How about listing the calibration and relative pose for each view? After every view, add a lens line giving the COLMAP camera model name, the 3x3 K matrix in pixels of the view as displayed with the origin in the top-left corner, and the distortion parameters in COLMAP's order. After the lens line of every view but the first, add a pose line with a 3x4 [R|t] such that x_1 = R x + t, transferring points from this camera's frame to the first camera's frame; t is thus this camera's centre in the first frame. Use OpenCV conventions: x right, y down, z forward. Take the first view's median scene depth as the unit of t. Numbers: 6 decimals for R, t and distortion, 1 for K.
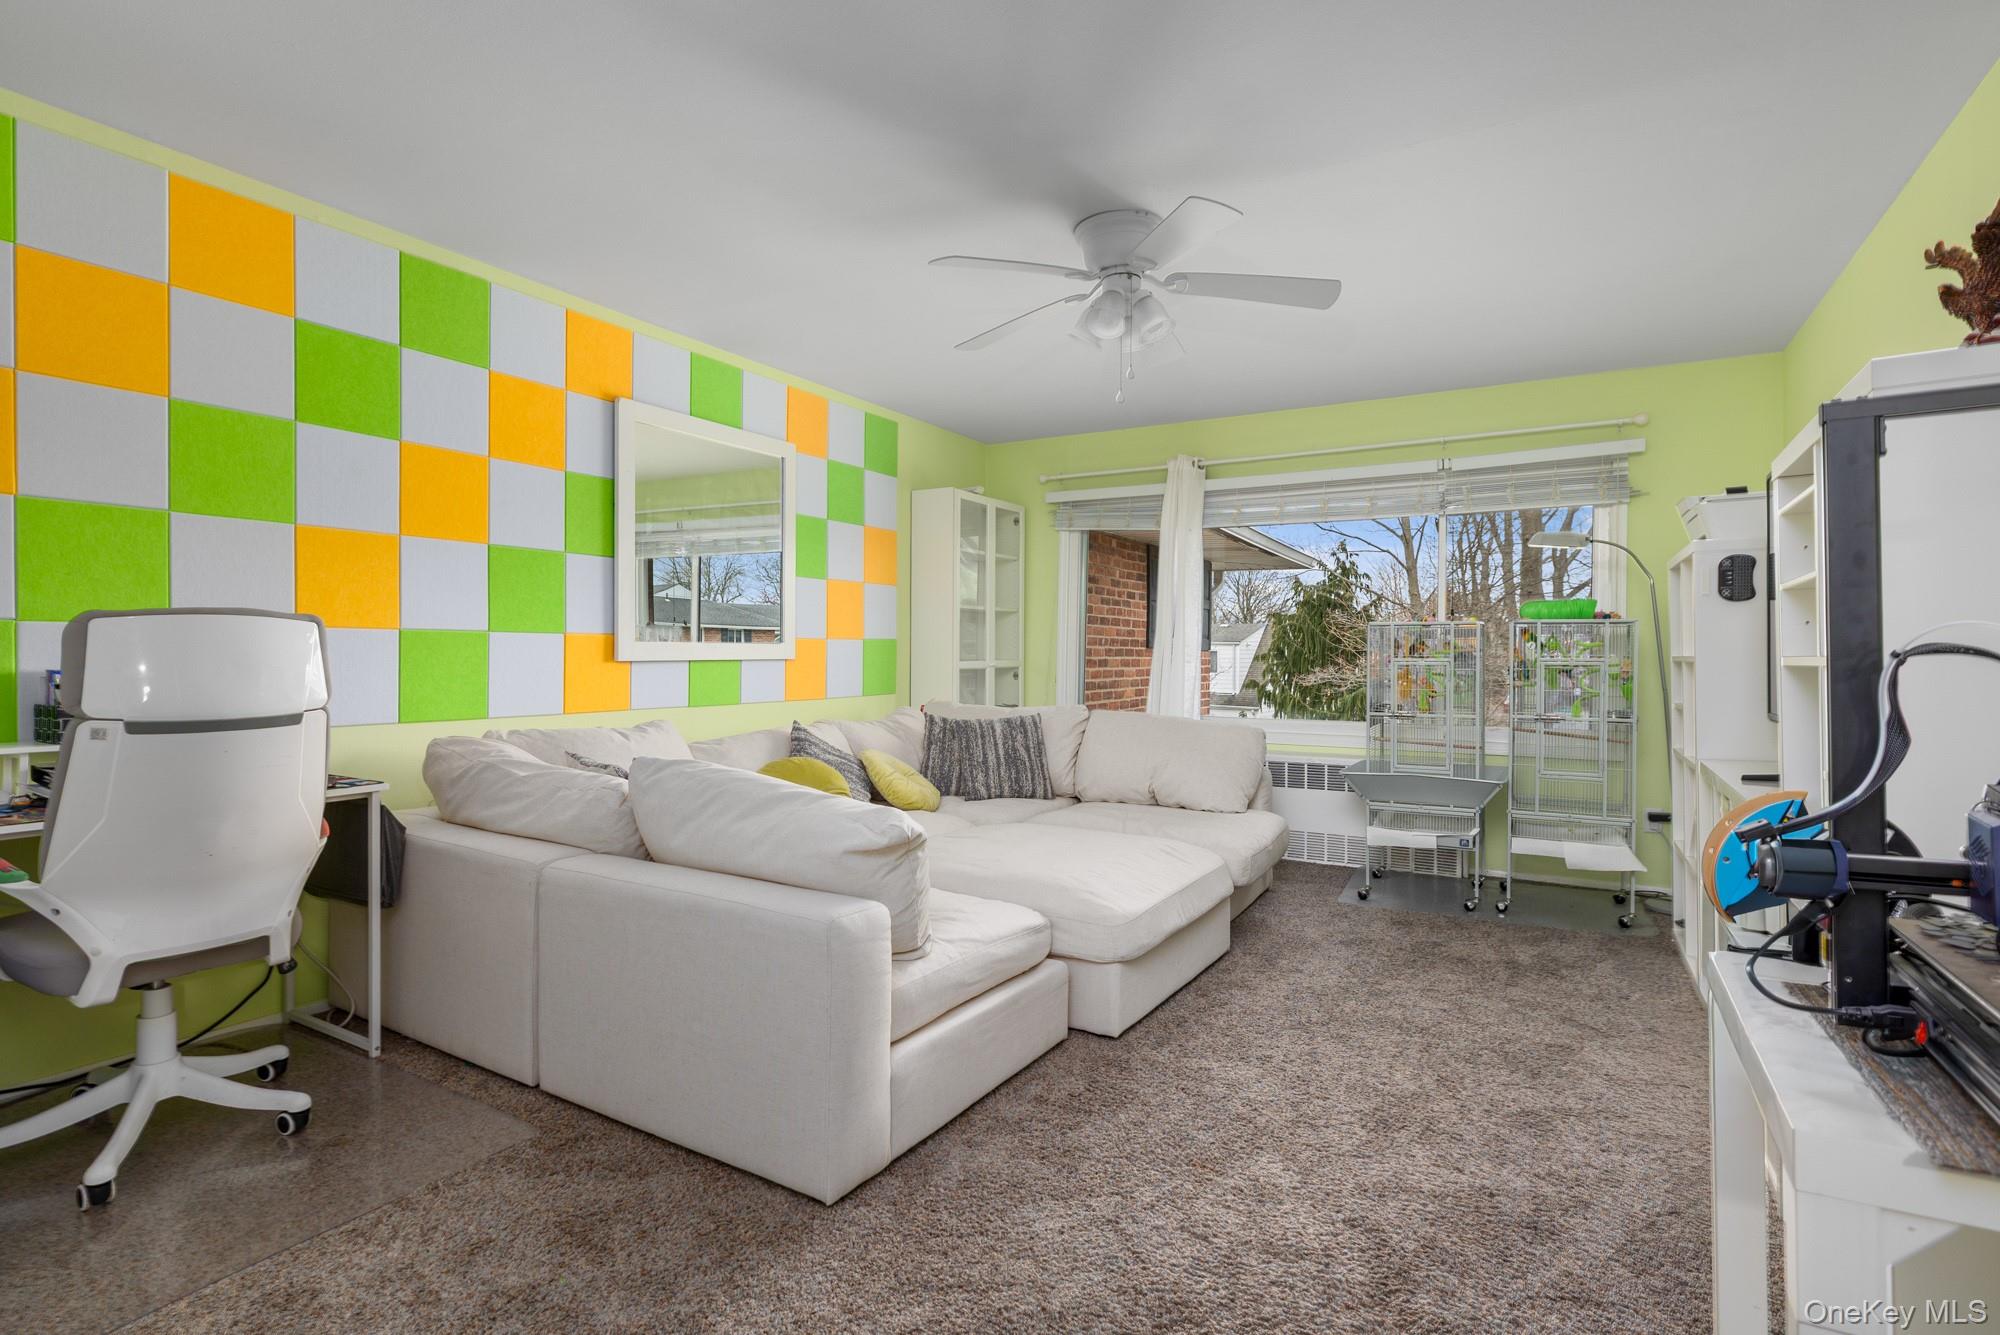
lens RADIAL K [[982.4, 0, 991.8], [0, 982.4, 649.7], [0, 0, 1]] dist [-0.003272, 0.000955]
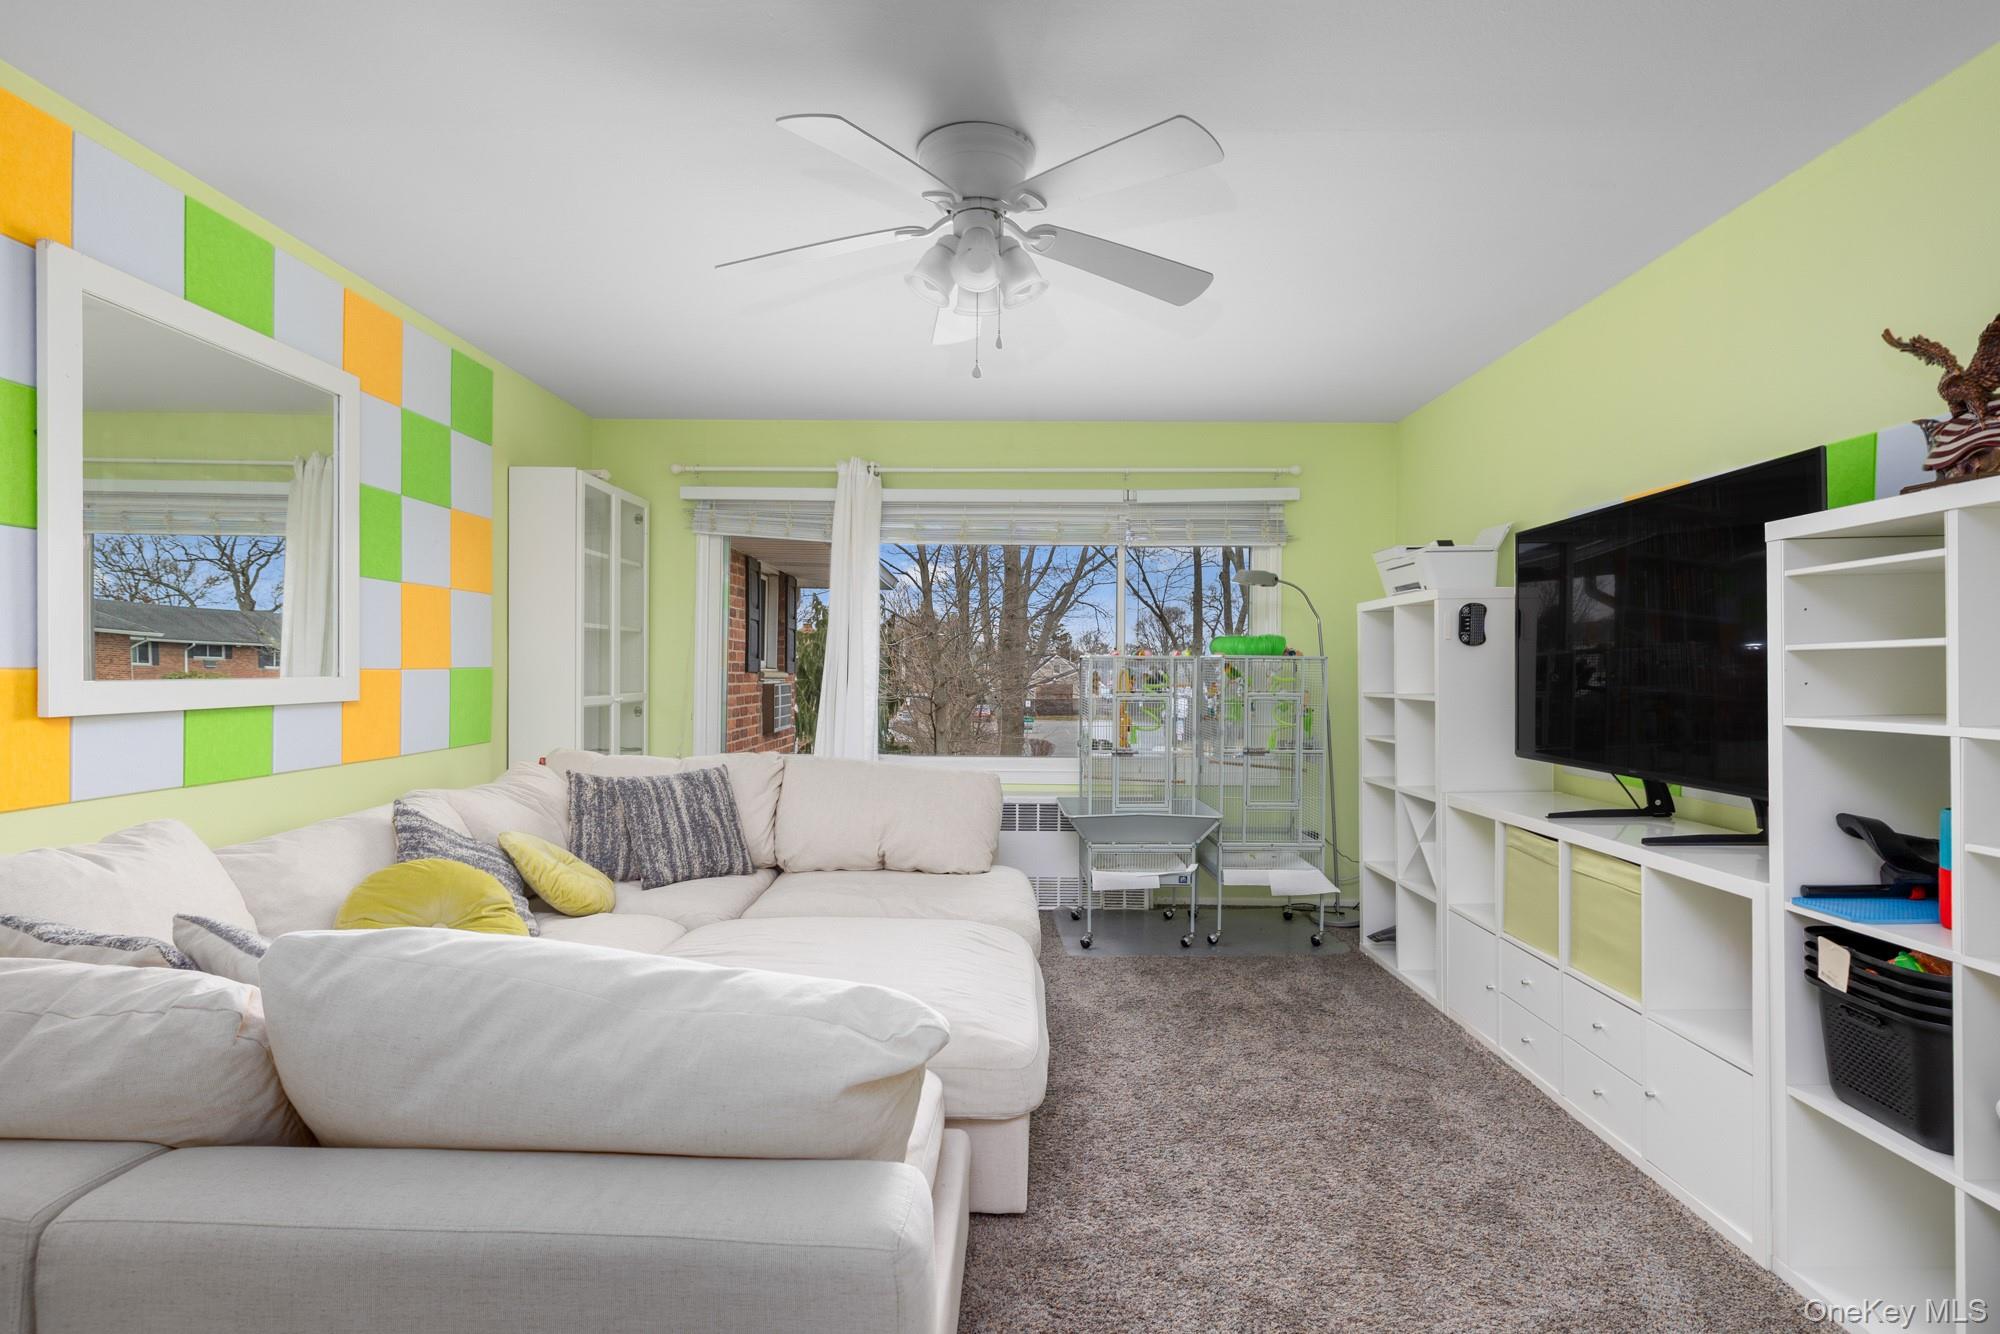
lens RADIAL K [[982.4, 0, 997.1], [0, 982.4, 677.8], [0, 0, 1]] dist [-0.003272, 0.000955]
pose [[0.868269, -0.002075, 0.496090, -0.174742], [-0.004580, 0.999915, 0.012198, -0.018311], [-0.496073, -0.012863, 0.868186, 0.233884]]
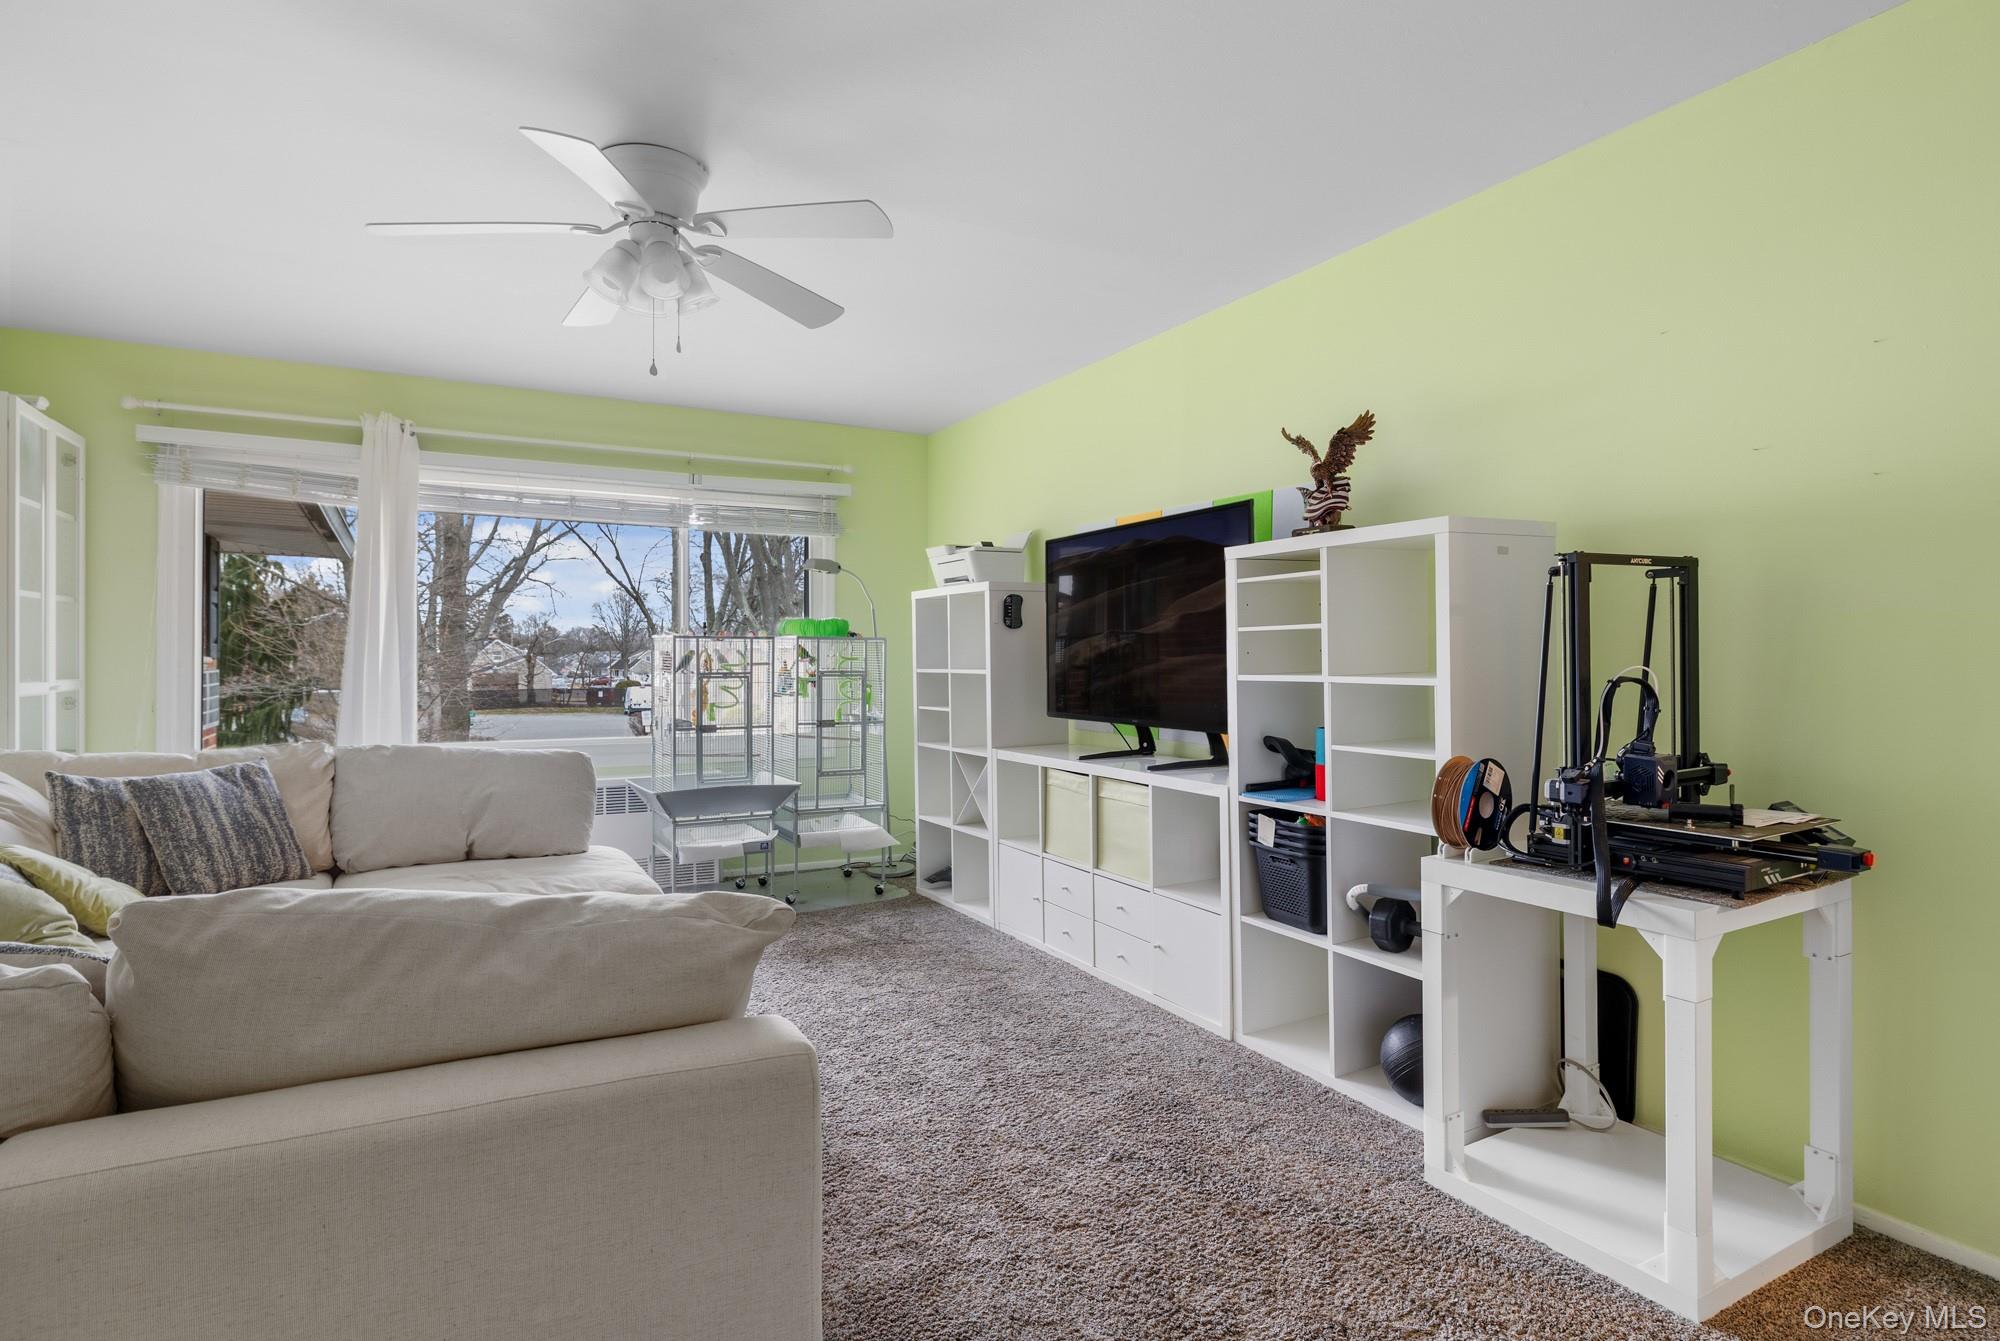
lens RADIAL K [[1034.4, 0, 981.8], [0, 1034.4, 658.0], [0, 0, 1]] dist [-0.002508, -0.002719]
pose [[0.520661, -0.001623, 0.853762, -0.349684], [-0.003181, 0.999988, 0.003840, -0.010791], [-0.853758, -0.004715, 0.520649, 0.220401]]
